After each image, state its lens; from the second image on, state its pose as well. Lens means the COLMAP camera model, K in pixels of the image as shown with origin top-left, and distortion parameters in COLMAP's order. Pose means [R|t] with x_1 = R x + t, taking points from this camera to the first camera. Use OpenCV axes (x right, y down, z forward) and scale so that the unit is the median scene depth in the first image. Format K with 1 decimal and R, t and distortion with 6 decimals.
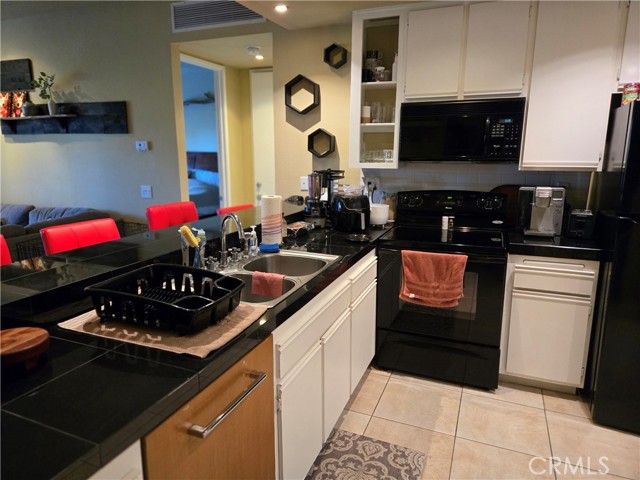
lens RADIAL K [[427.0, 0, 320.0], [0, 427.0, 240.0], [0, 0, 1]] dist [0.063912, -0.061263]
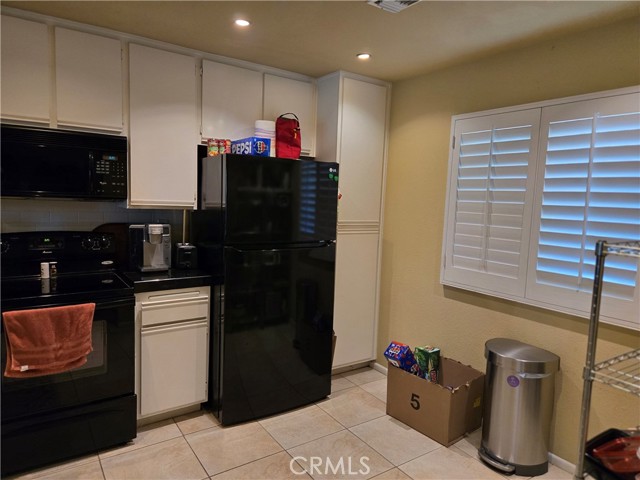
lens RADIAL K [[427.0, 0, 320.0], [0, 427.0, 240.0], [0, 0, 1]] dist [0.063912, -0.061263]
pose [[0.535036, -0.065744, 0.842267, -0.146898], [0.135509, 0.990738, -0.008747, -0.020769], [-0.833891, 0.118815, 0.538989, 0.105674]]
